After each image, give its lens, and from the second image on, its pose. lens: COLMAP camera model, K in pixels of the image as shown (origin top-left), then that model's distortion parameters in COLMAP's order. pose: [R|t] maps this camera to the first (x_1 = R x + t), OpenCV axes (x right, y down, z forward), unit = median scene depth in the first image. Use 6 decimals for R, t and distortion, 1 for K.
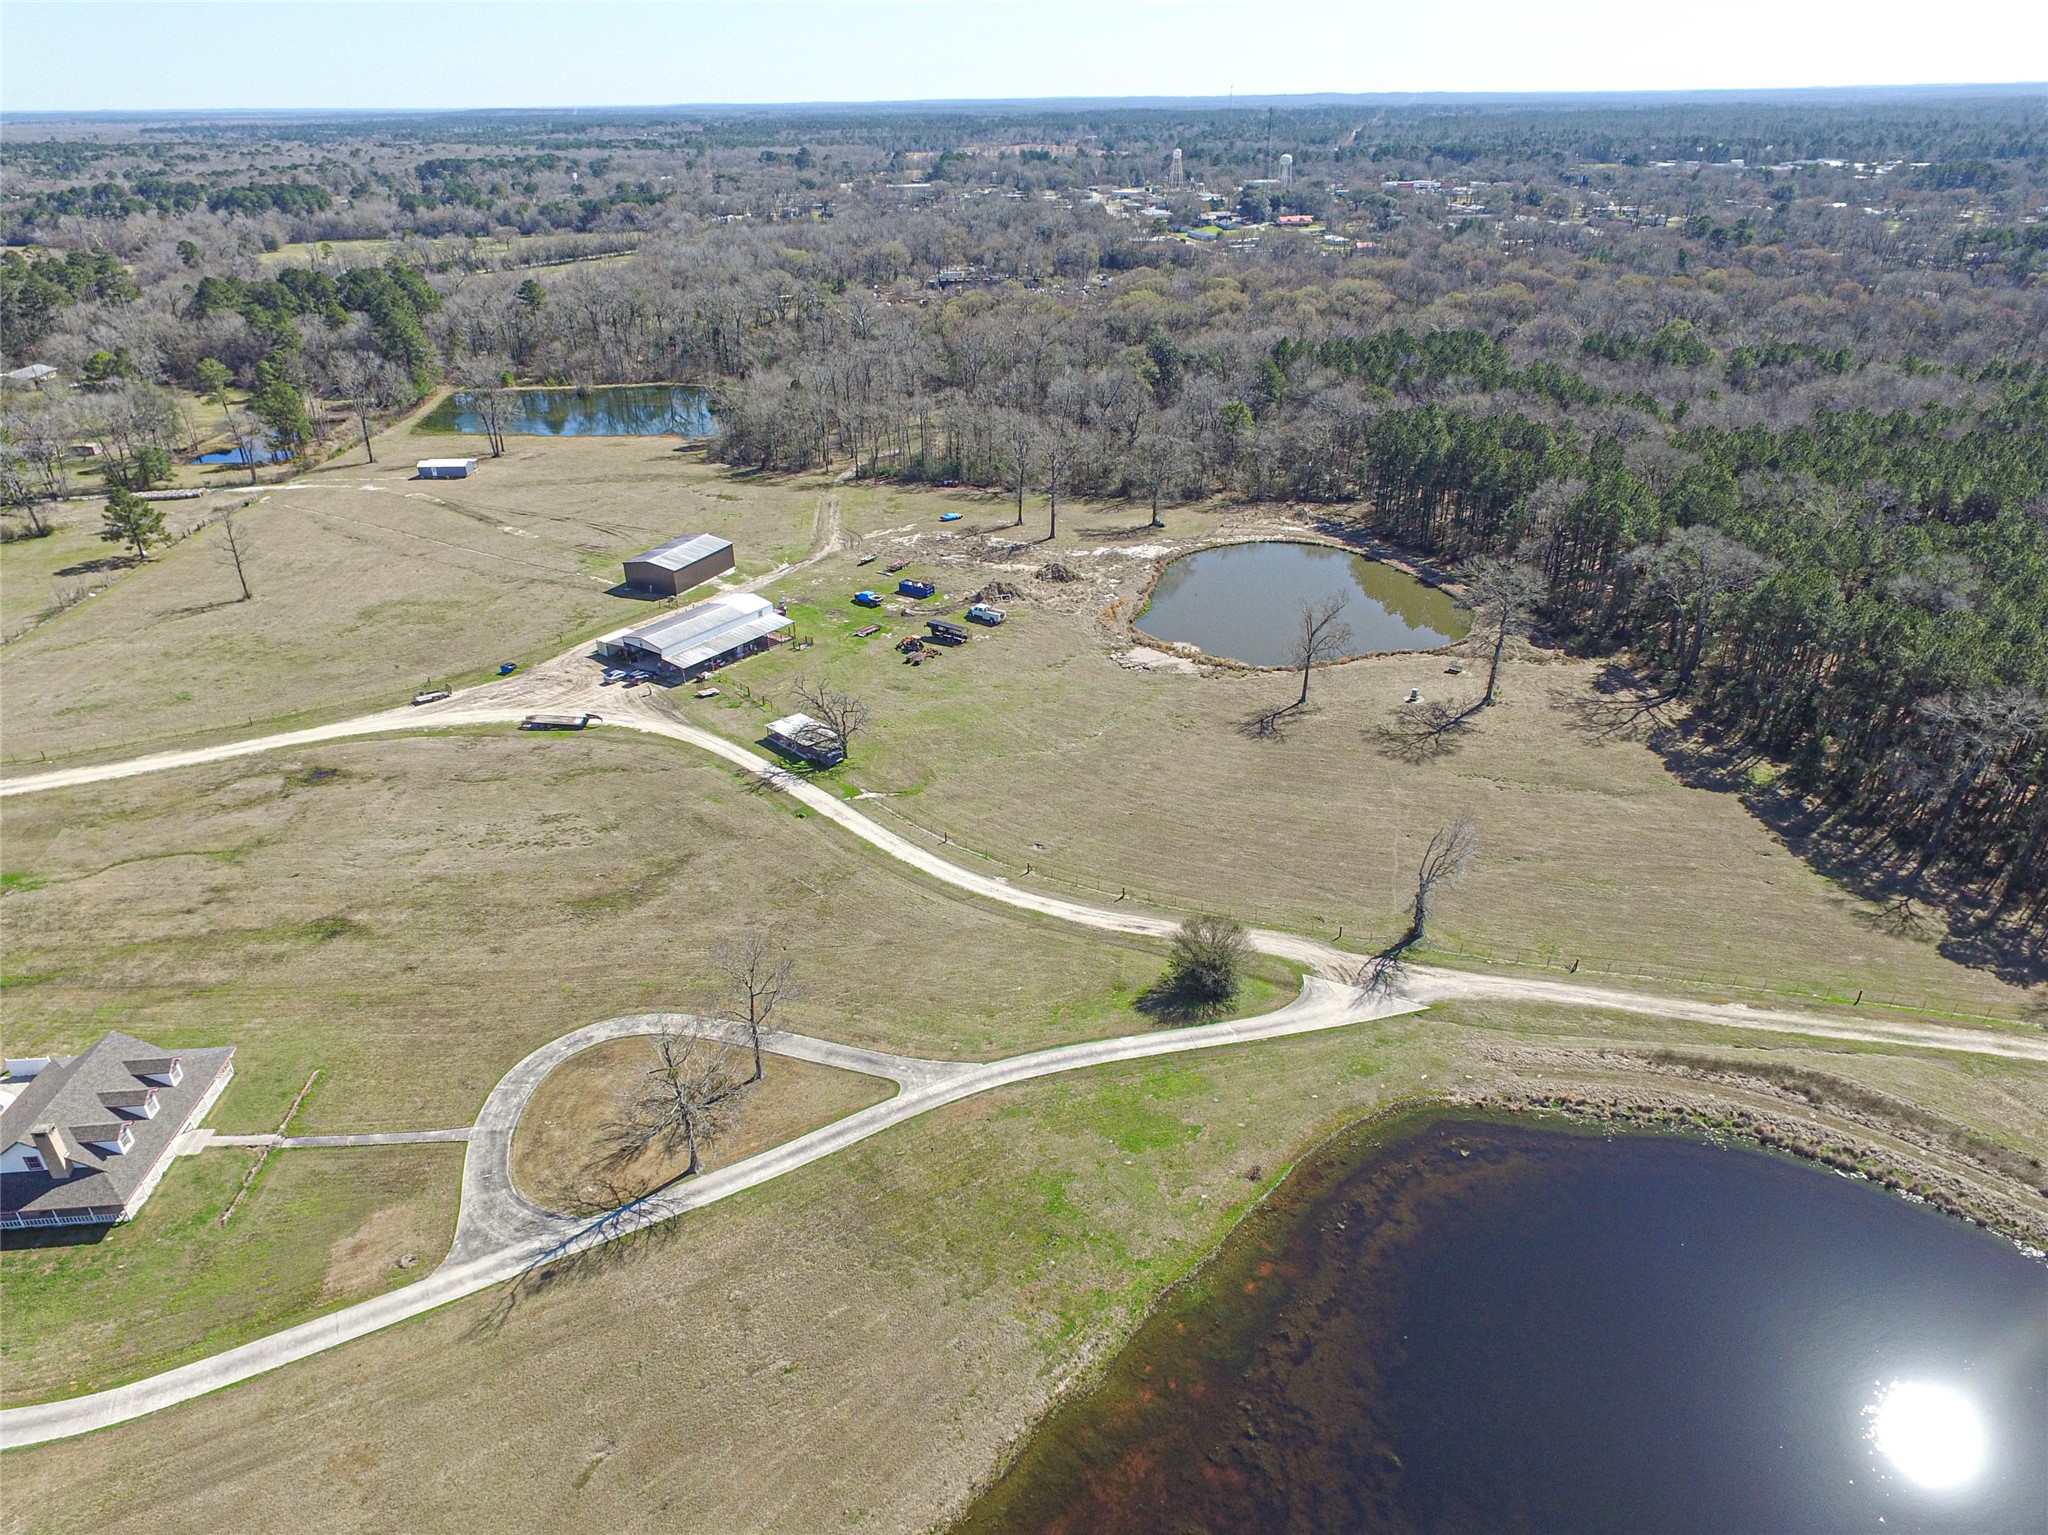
lens RADIAL K [[1245.0, 0, 1001.4], [0, 1245.0, 770.9], [0, 0, 1]] dist [-0.005755, 0.016457]
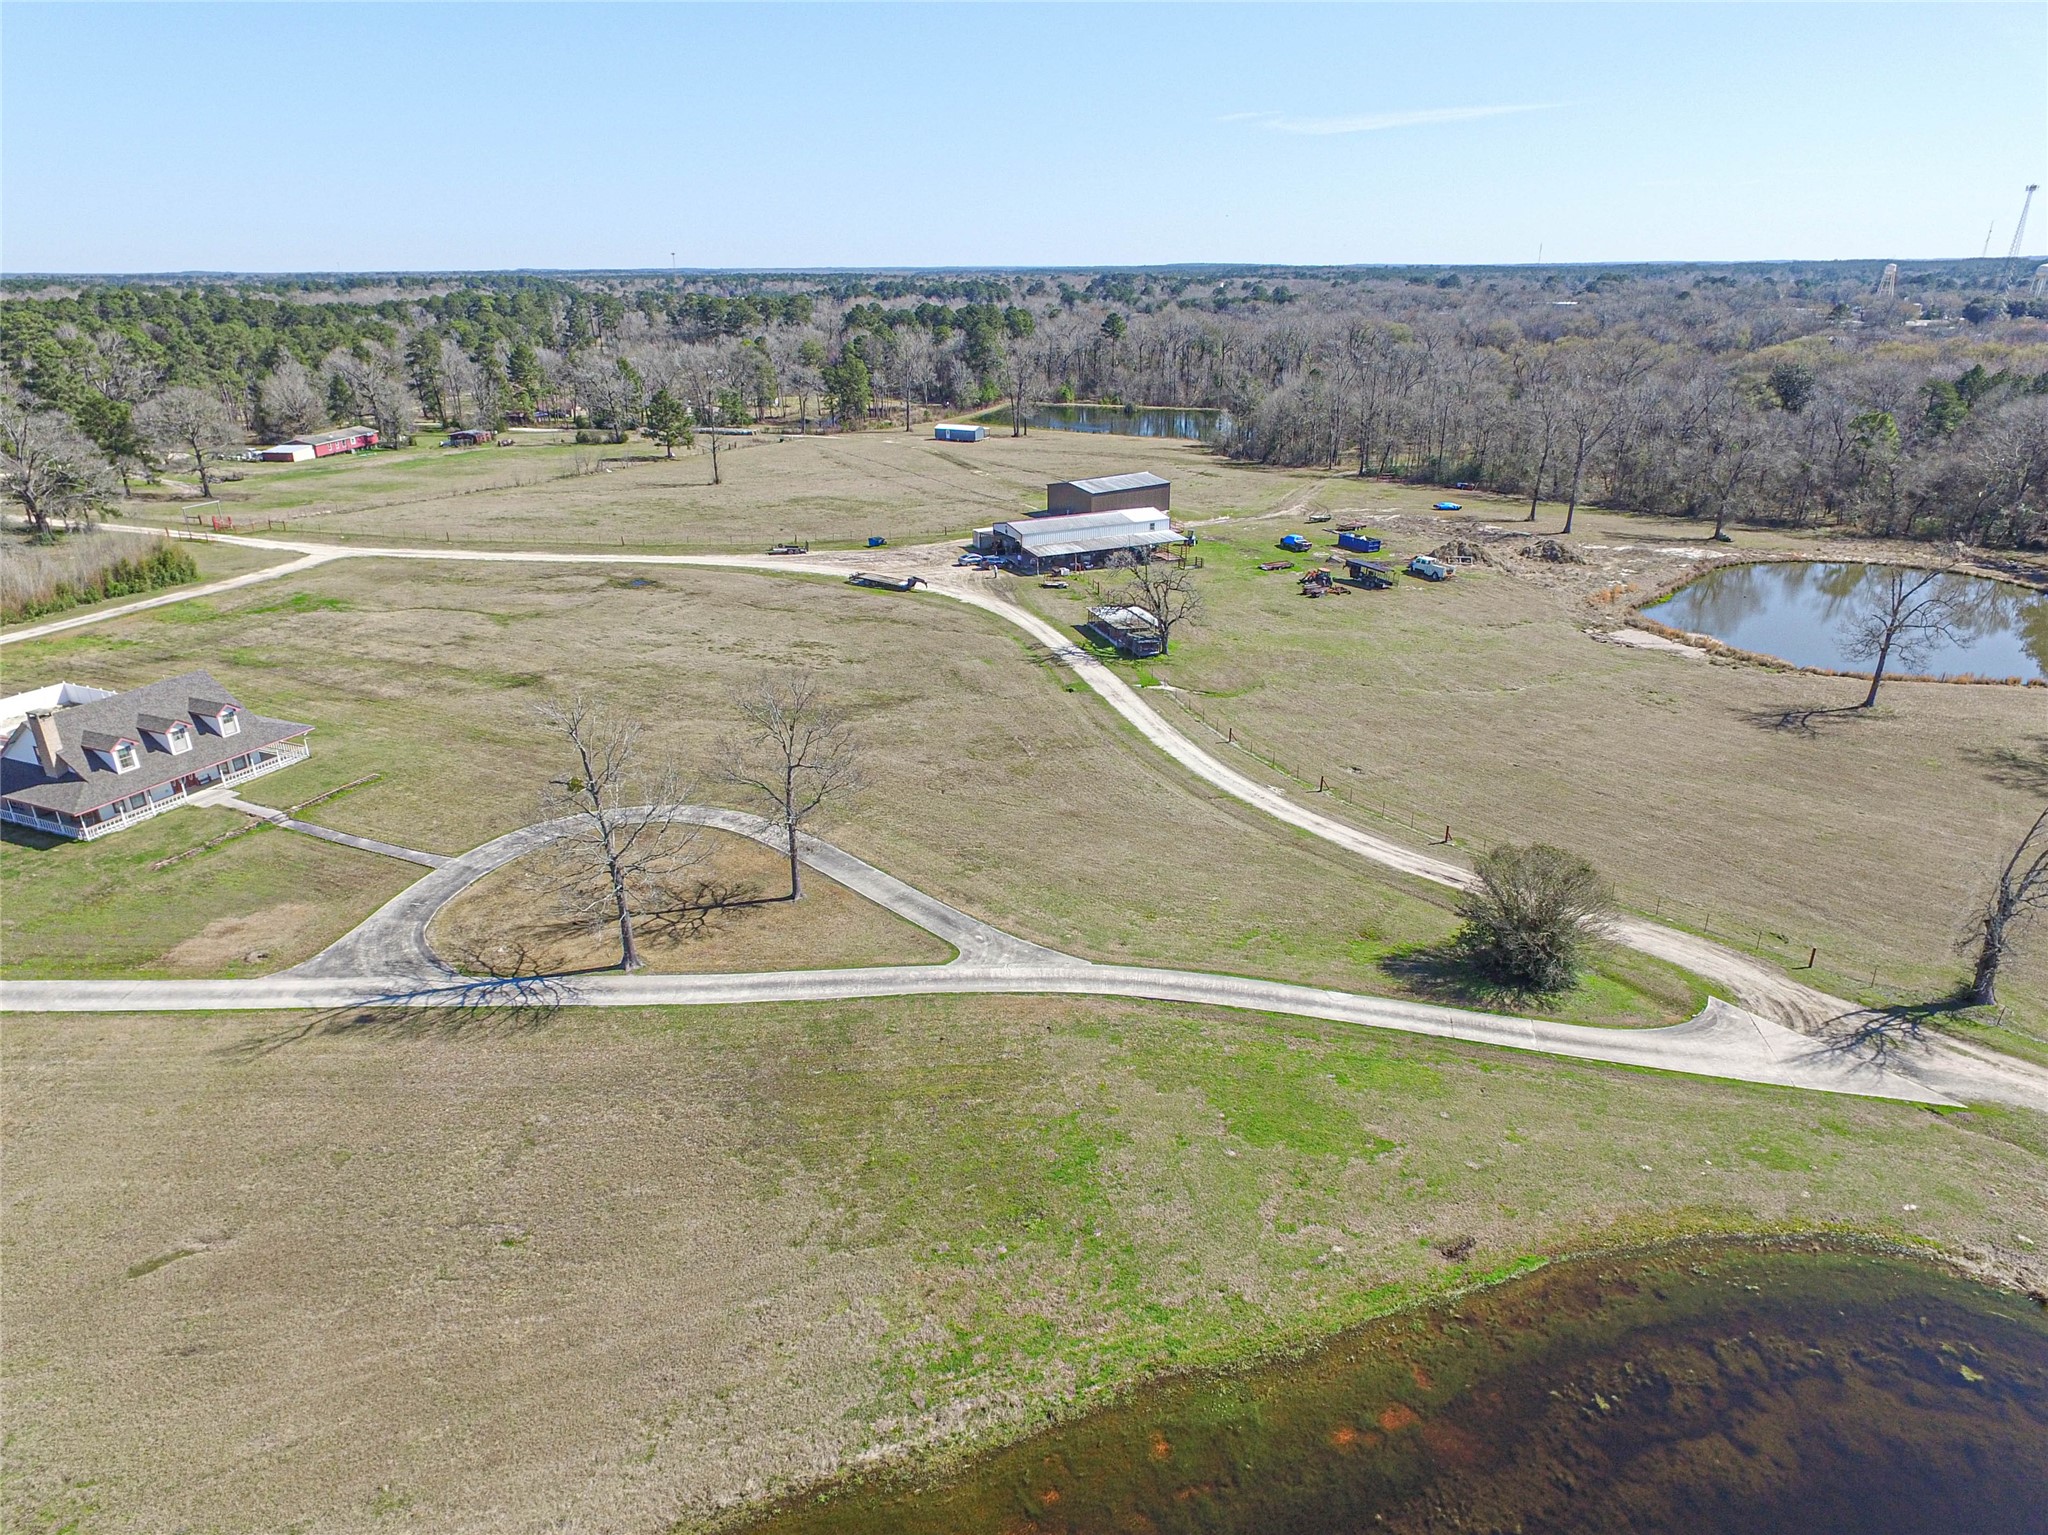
lens RADIAL K [[1222.1, 0, 1014.4], [0, 1222.1, 762.4], [0, 0, 1]] dist [-0.006373, 0.008713]
pose [[0.891300, 0.179896, -0.416200, 0.172756], [-0.217448, 0.975070, -0.044210, 0.153733], [0.397871, 0.129906, 0.908198, 0.357924]]
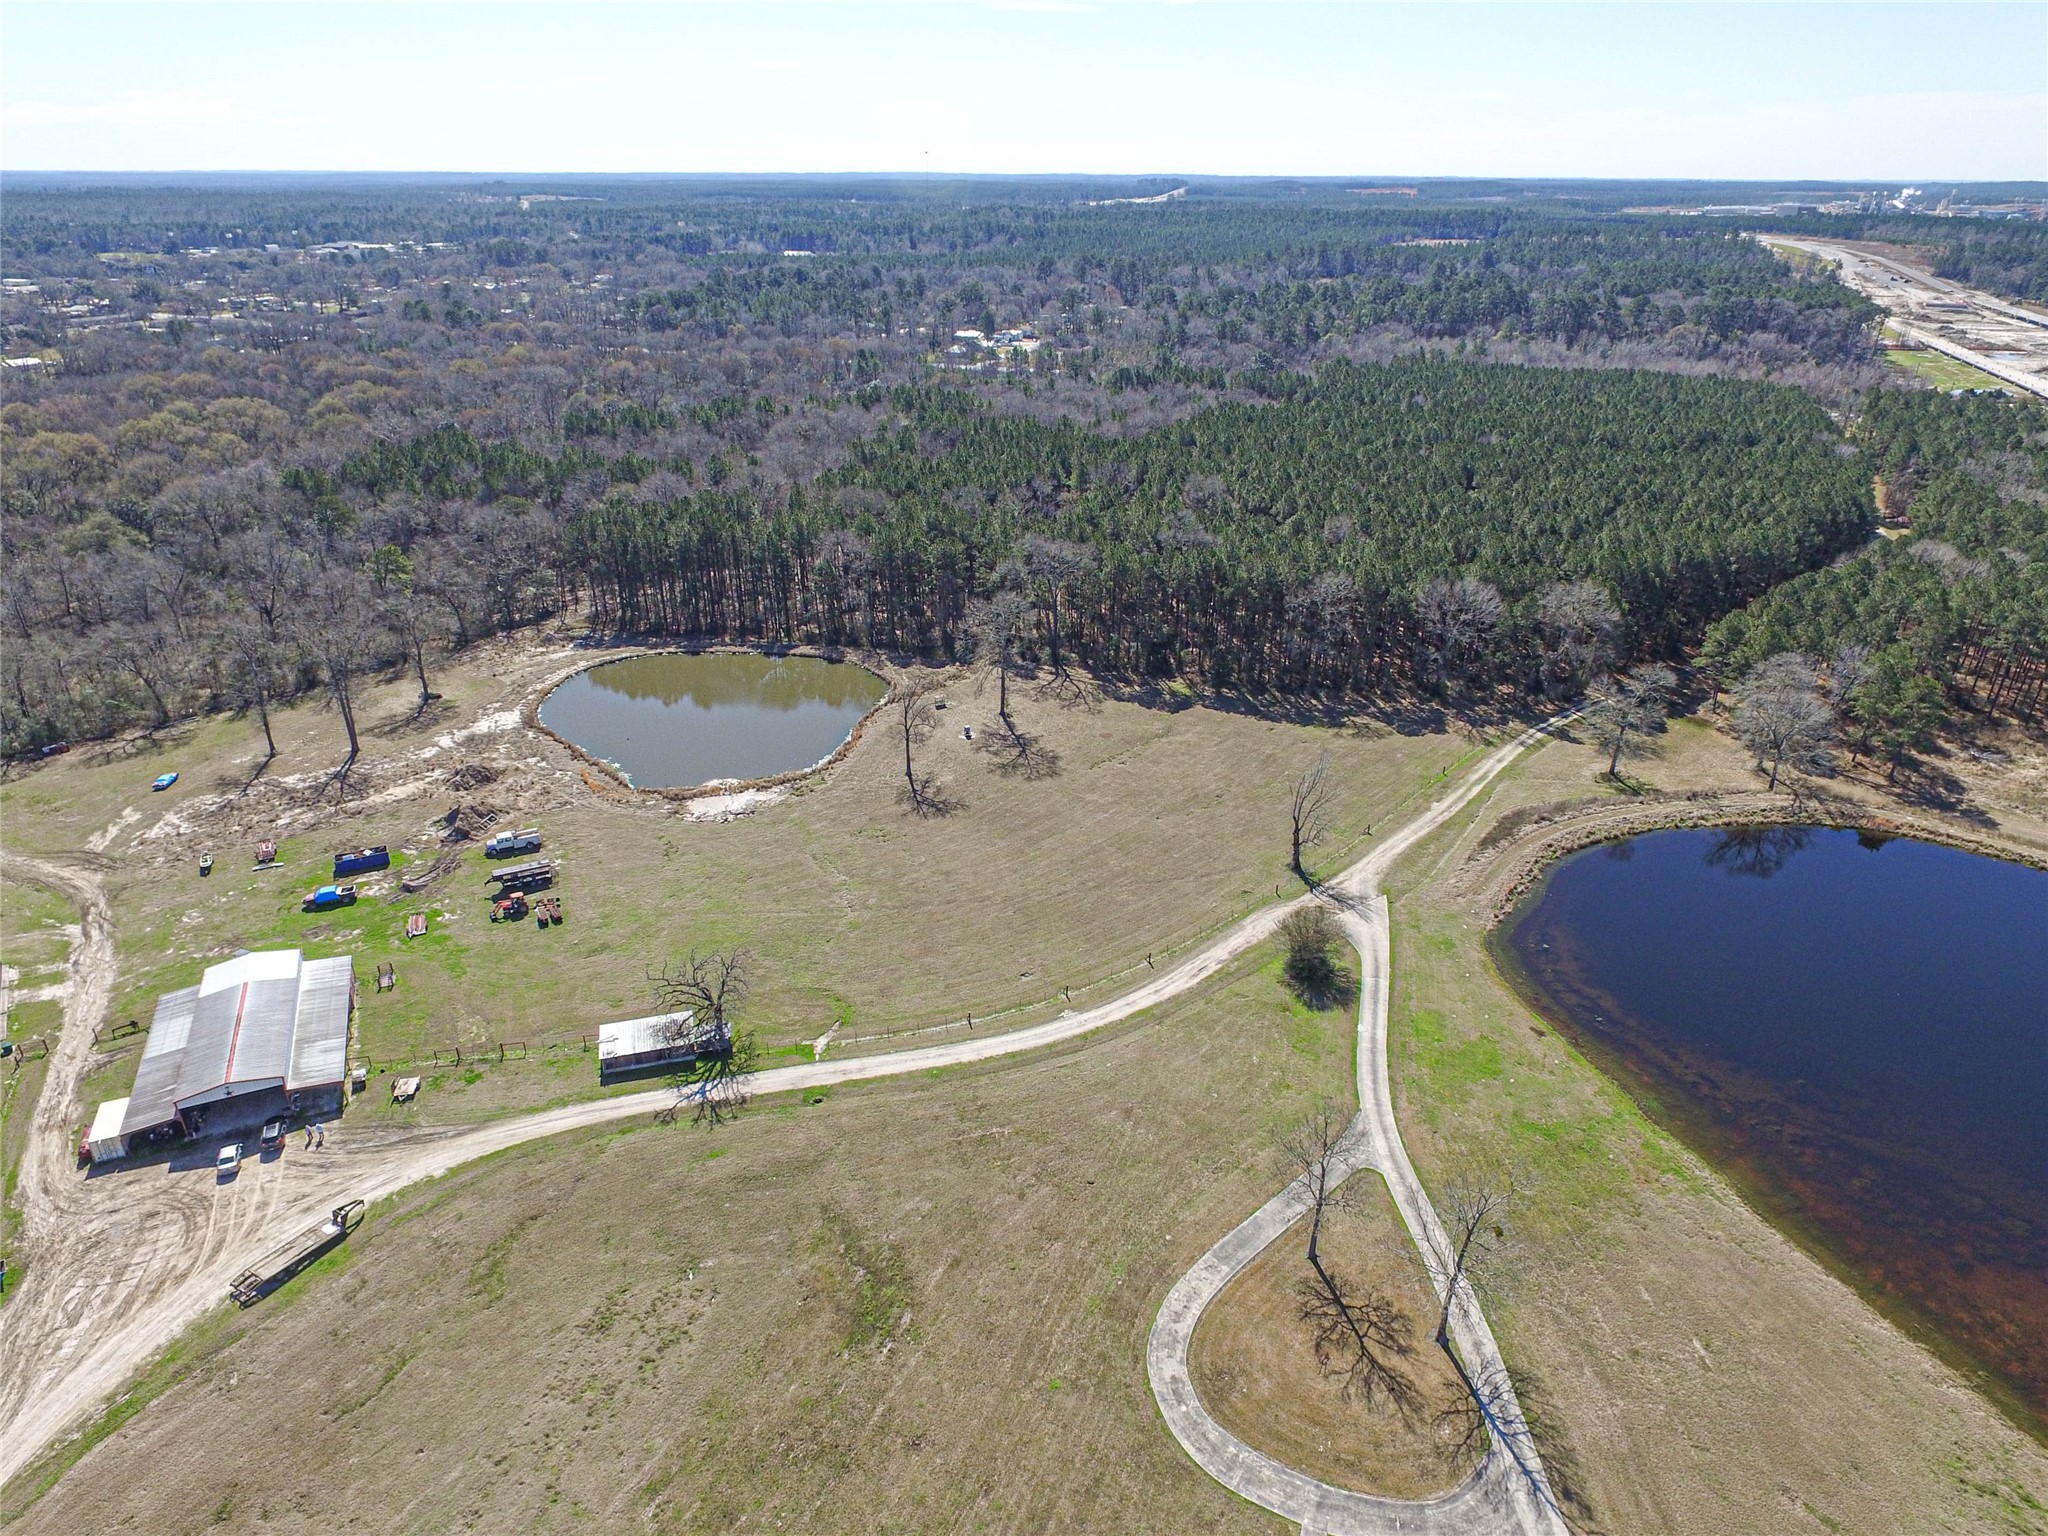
lens RADIAL K [[1222.1, 0, 1014.4], [0, 1222.1, 762.9], [0, 0, 1]] dist [-0.006373, 0.008713]
pose [[0.504779, -0.365648, 0.781985, -0.796816], [0.405732, 0.900064, 0.158956, -0.295084], [-0.761958, 0.237039, 0.602688, 0.463350]]
